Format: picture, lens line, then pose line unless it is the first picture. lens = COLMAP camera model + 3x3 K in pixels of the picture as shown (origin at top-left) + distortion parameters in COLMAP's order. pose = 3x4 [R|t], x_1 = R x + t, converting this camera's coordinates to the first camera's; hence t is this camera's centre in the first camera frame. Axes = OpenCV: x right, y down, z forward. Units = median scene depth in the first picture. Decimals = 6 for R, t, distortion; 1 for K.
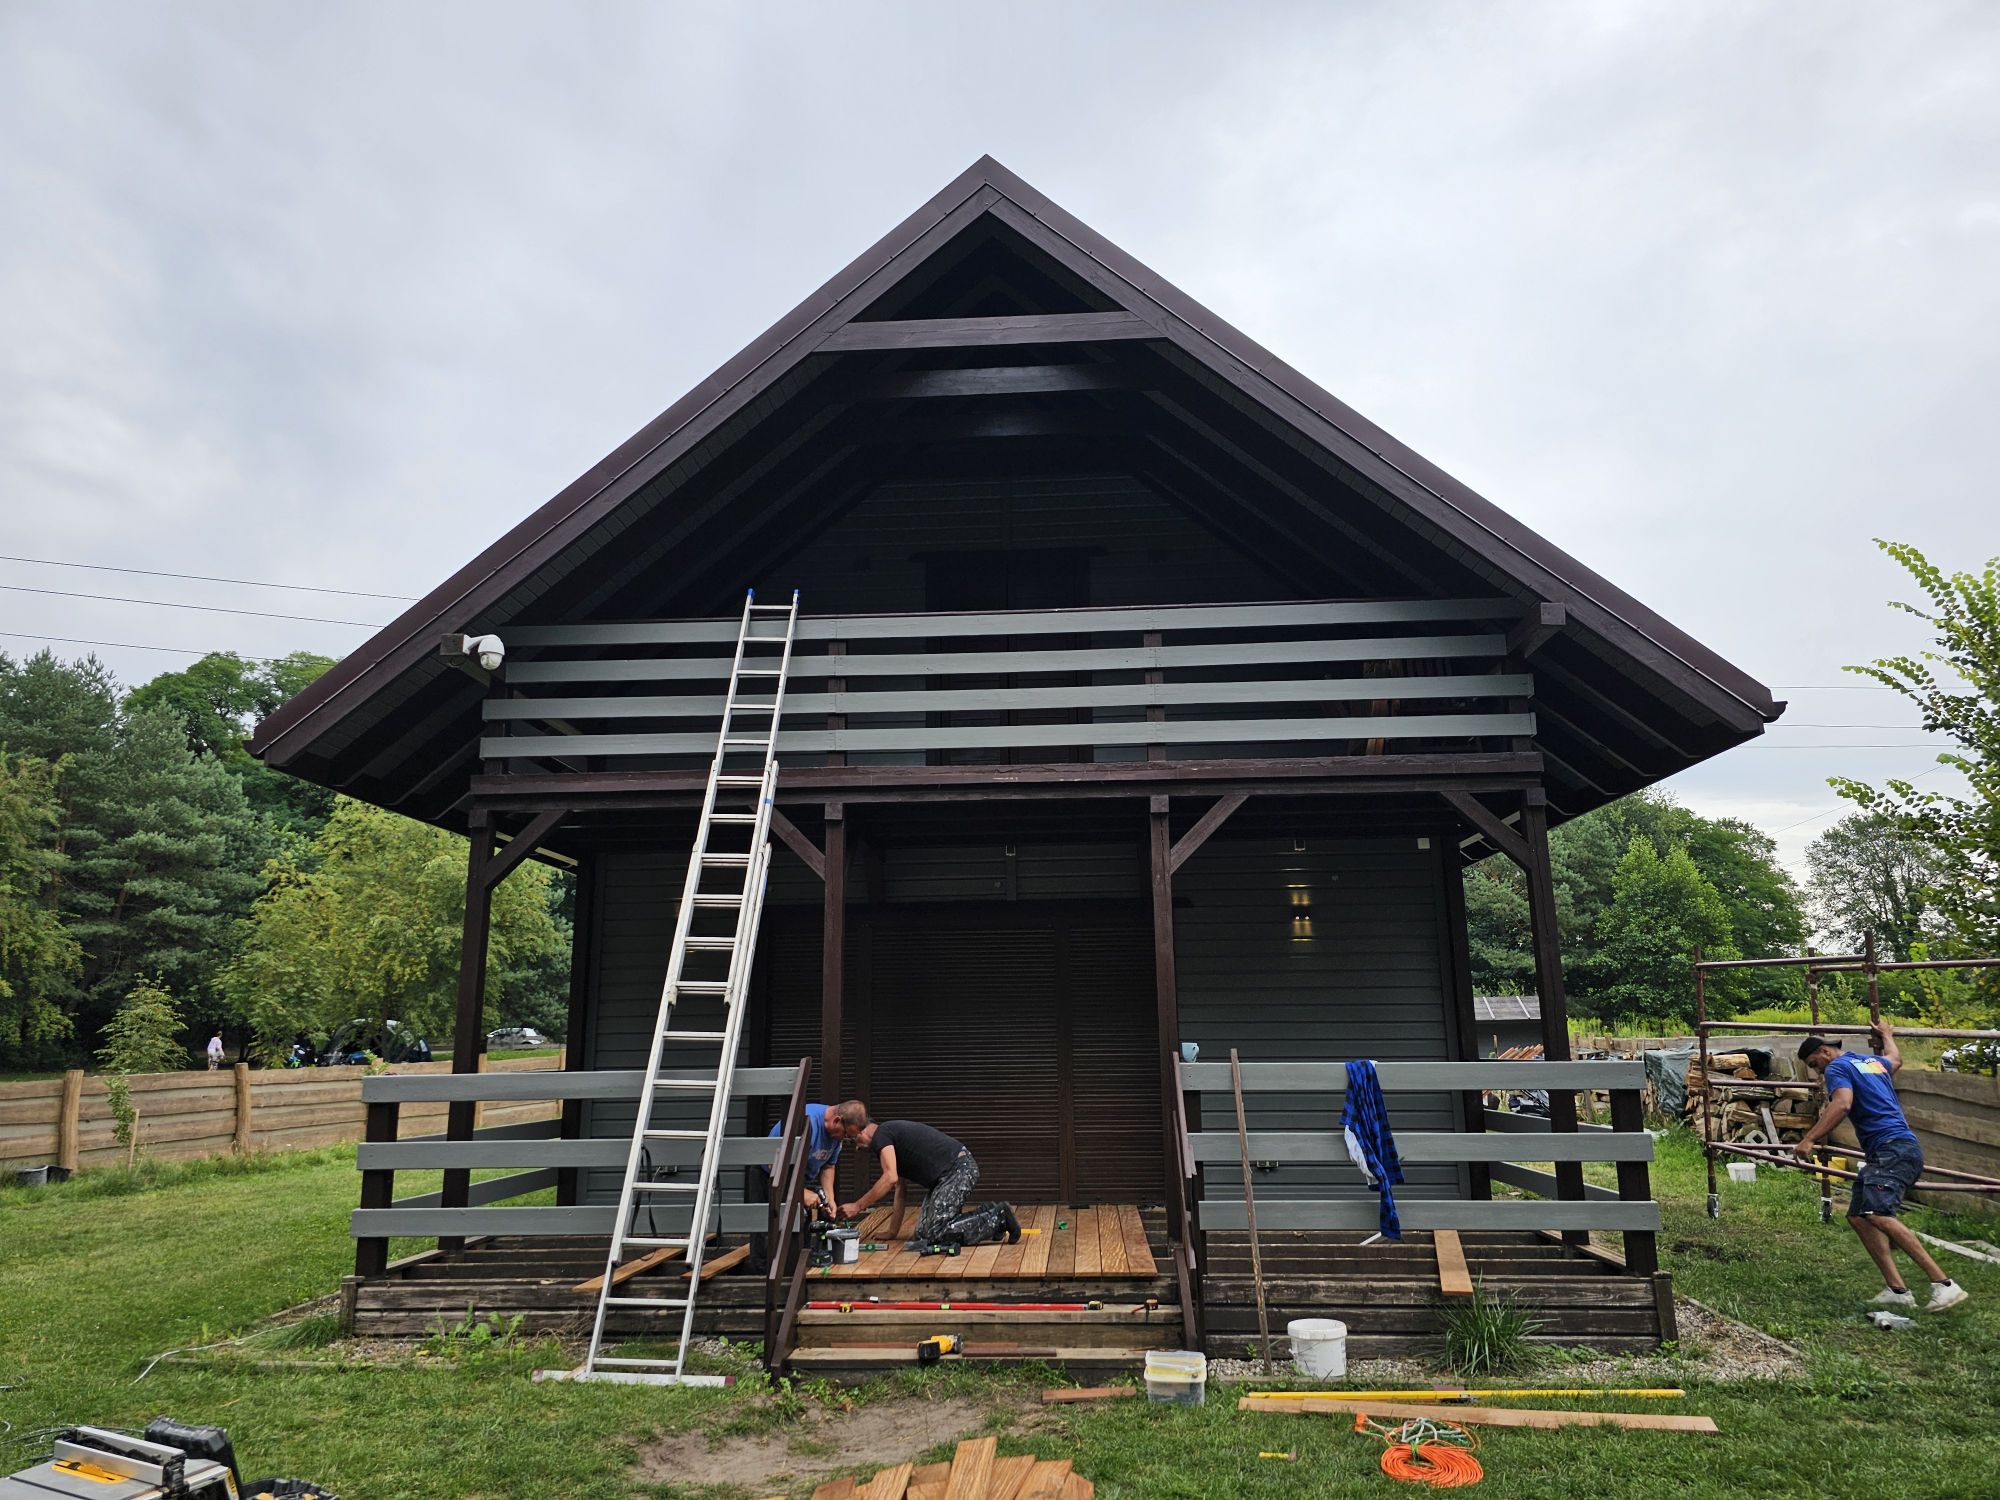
lens RADIAL K [[1360.6, 0, 1001.7], [0, 1360.6, 769.8], [0, 0, 1]] dist [0.055500, -0.055156]
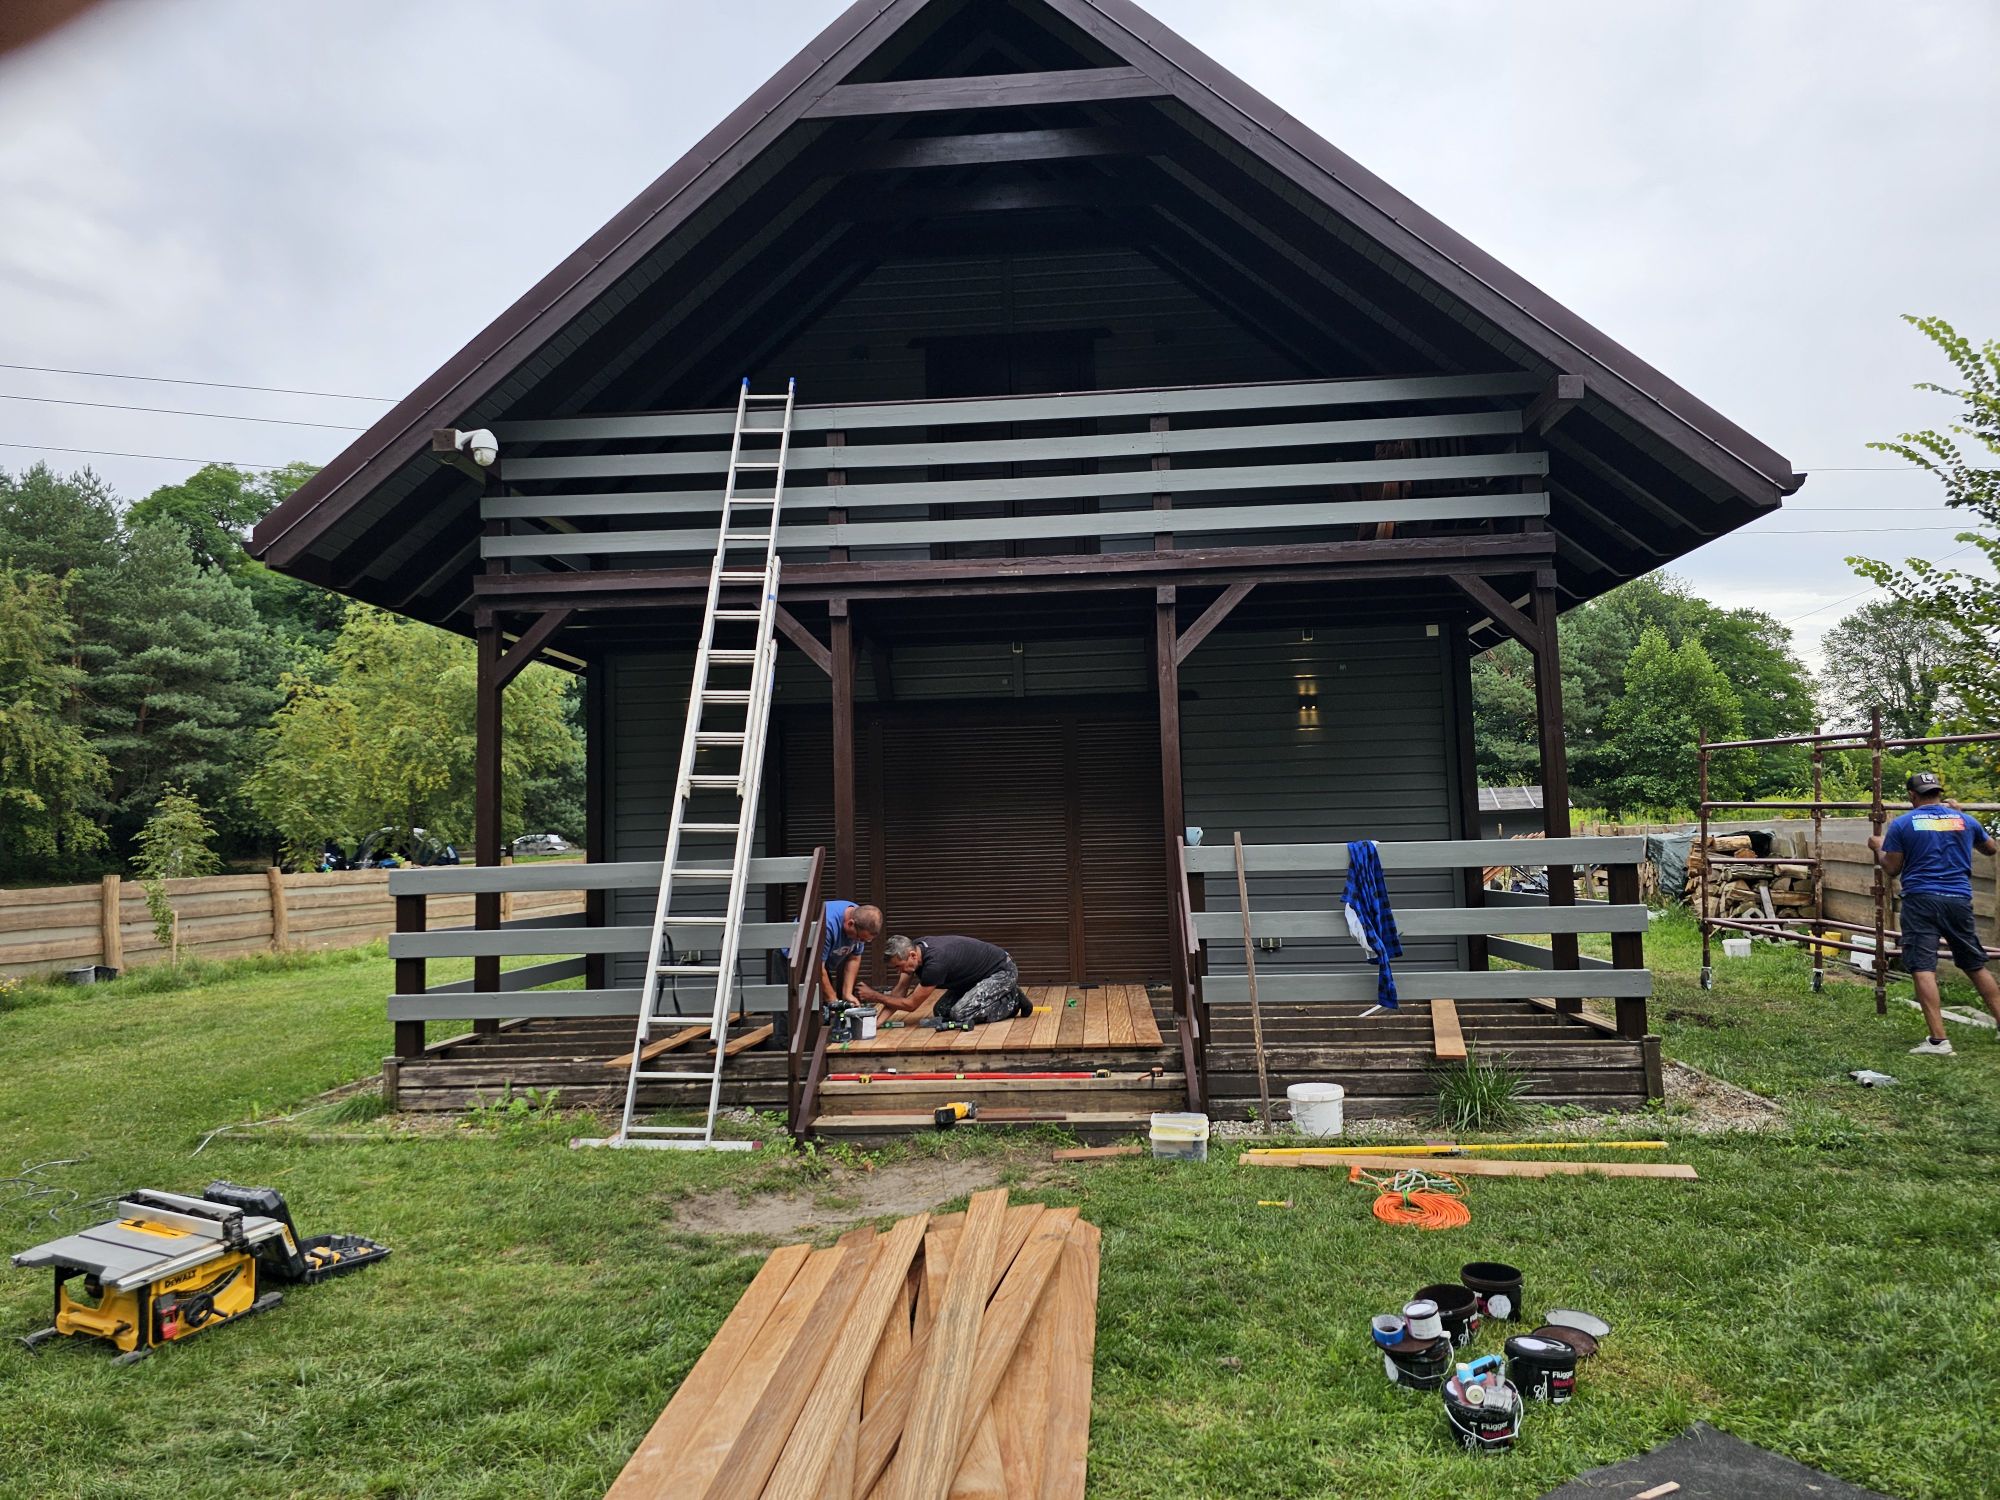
lens RADIAL K [[1356.2, 0, 1000.0], [0, 1356.2, 750.0], [0, 0, 1]] dist [0.065703, -0.070318]
pose [[0.999792, -0.017347, -0.010754, 0.004245], [0.018581, 0.991618, 0.127858, 0.009726], [0.008446, -0.128031, 0.991734, 0.000002]]
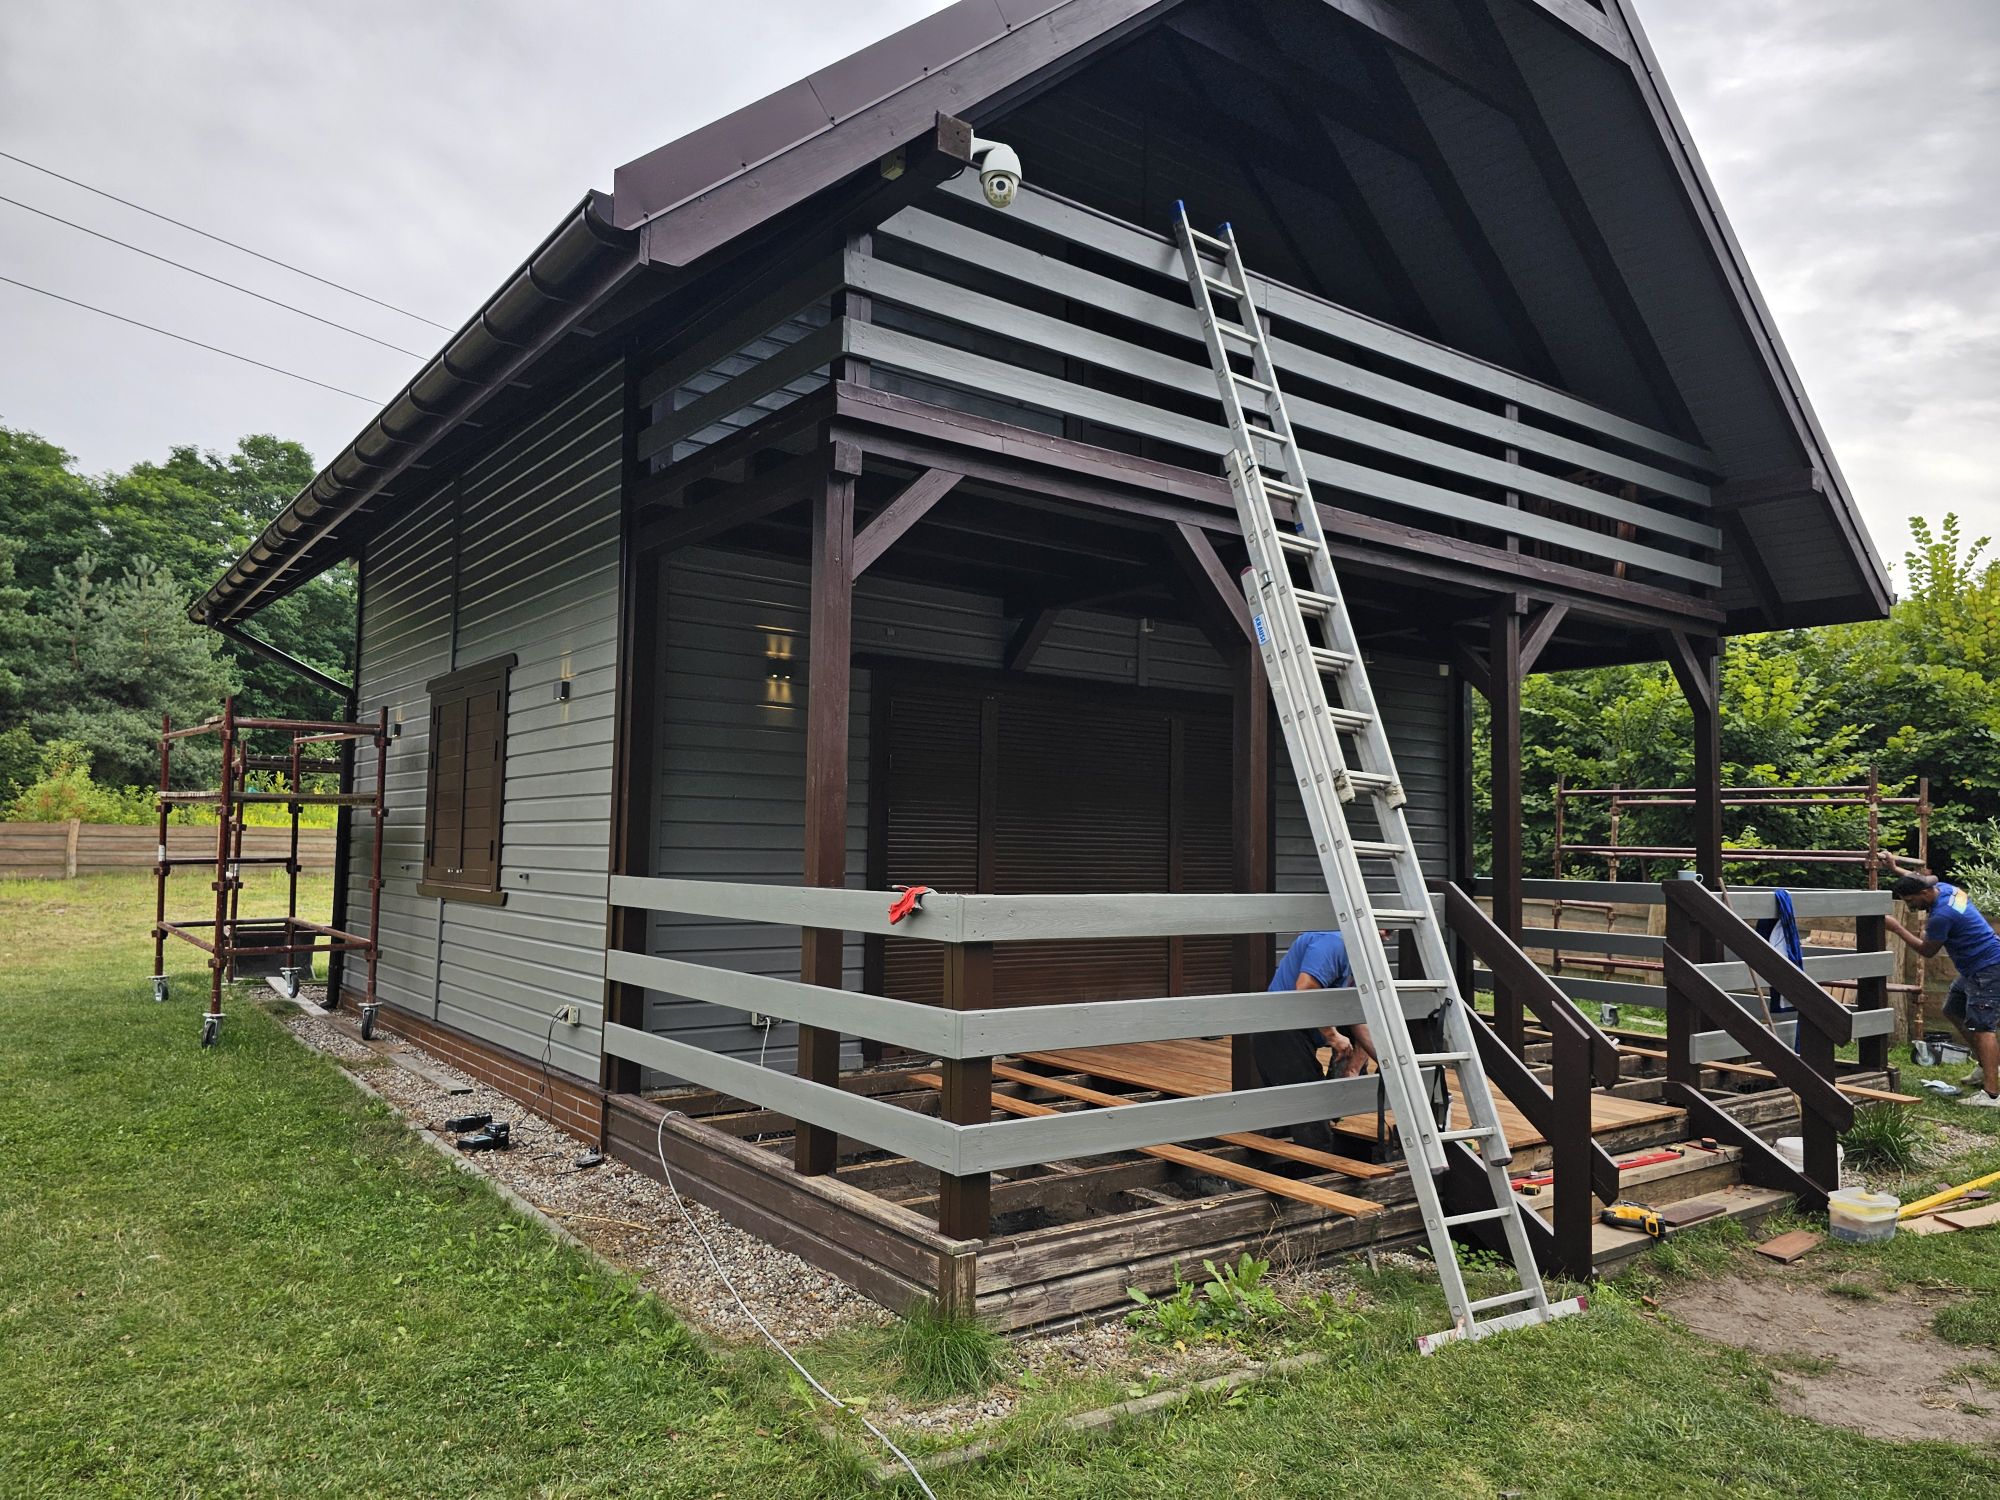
lens RADIAL K [[1360.6, 0, 1001.7], [0, 1360.6, 769.8], [0, 0, 1]] dist [0.055500, -0.055156]
pose [[0.767682, 0.062404, 0.637785, -0.703605], [-0.156159, 0.983463, 0.091736, 0.103337], [-0.621513, -0.170020, 0.764732, 0.501342]]
